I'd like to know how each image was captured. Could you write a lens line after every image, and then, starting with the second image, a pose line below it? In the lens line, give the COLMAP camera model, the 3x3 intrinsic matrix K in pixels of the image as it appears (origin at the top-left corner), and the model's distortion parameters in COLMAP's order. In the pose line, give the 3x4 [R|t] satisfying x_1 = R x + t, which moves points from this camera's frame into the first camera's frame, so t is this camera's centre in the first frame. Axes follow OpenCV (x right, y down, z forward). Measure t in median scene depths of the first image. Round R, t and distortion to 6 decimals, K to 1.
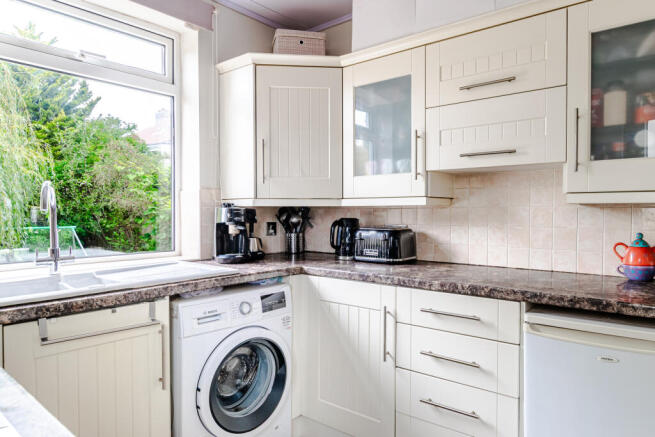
lens RADIAL K [[421.4, 0, 328.8], [0, 421.4, 219.7], [0, 0, 1]] dist [-0.000599, -0.001178]
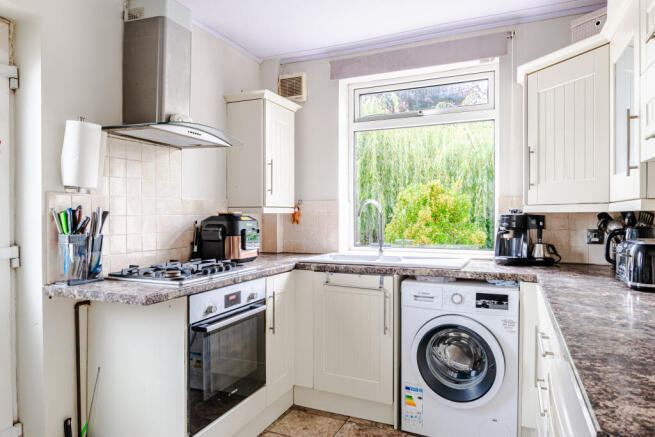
lens RADIAL K [[421.4, 0, 328.8], [0, 421.4, 219.7], [0, 0, 1]] dist [-0.000599, -0.001178]
pose [[0.265422, 0.010720, -0.964073, 0.810982], [-0.016806, 0.999838, 0.006491, -0.015102], [0.963986, 0.014479, 0.265559, 0.311630]]
